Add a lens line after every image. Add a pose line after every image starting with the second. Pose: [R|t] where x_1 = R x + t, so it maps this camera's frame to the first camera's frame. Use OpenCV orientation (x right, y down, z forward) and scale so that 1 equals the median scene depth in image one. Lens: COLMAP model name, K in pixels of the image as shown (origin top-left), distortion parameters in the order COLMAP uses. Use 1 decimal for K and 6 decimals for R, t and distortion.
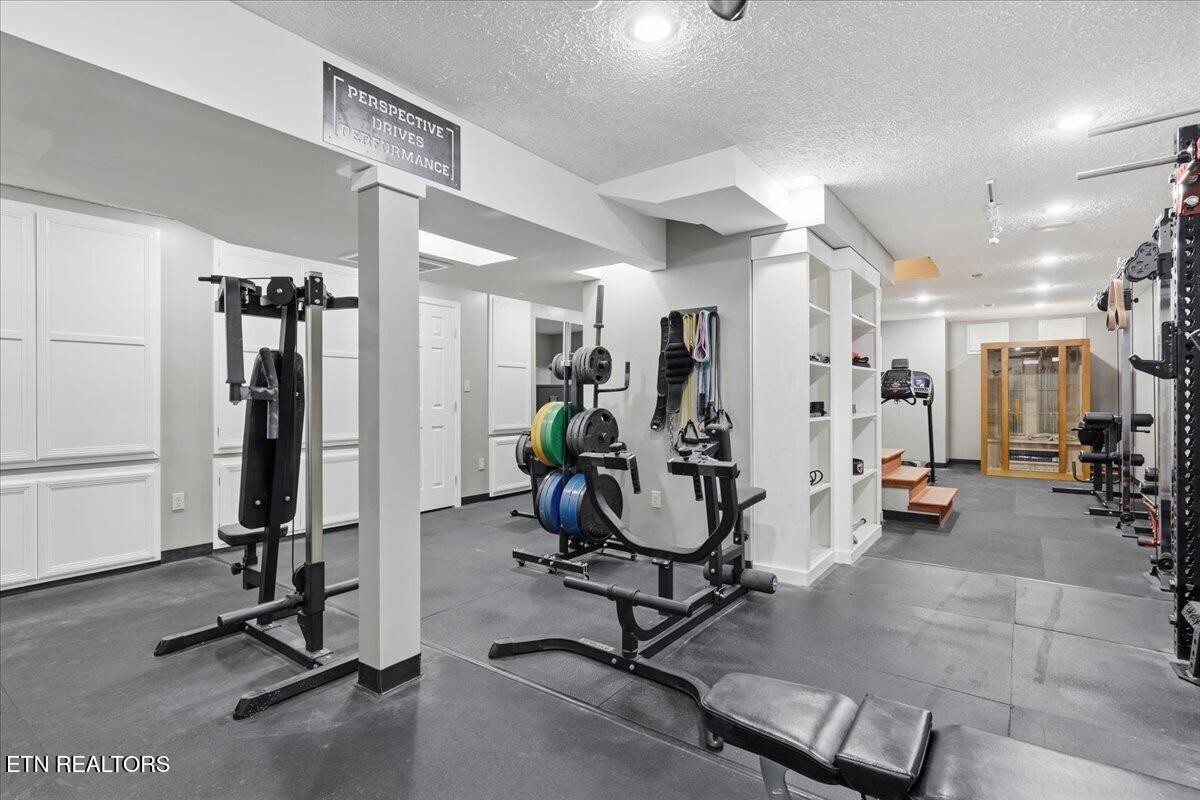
lens RADIAL K [[572.7, 0, 601.7], [0, 572.7, 398.8], [0, 0, 1]] dist [-0.000966, 0.000244]
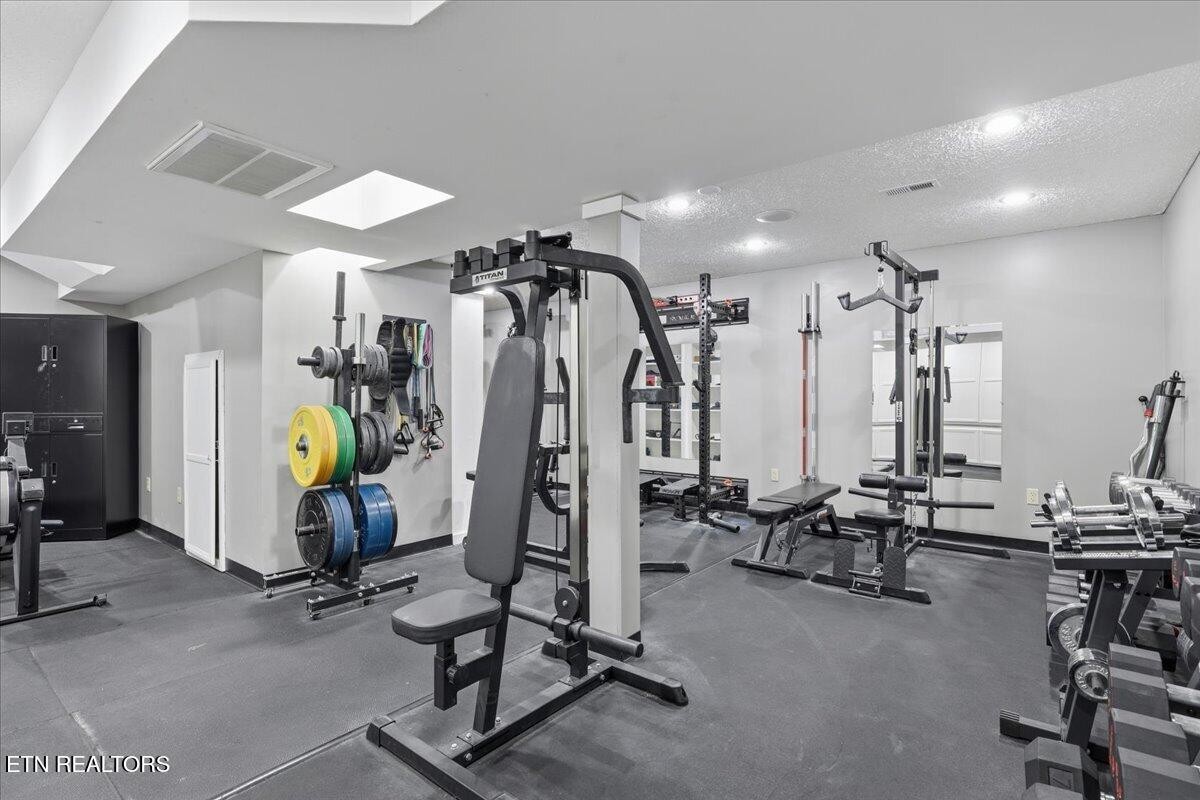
lens RADIAL K [[572.7, 0, 601.7], [0, 572.7, 398.8], [0, 0, 1]] dist [-0.000966, 0.000244]
pose [[0.037105, 0.001796, 0.999310, -0.908199], [-0.001133, 0.999998, -0.001755, -0.003337], [-0.999311, -0.001067, 0.037107, 0.592109]]
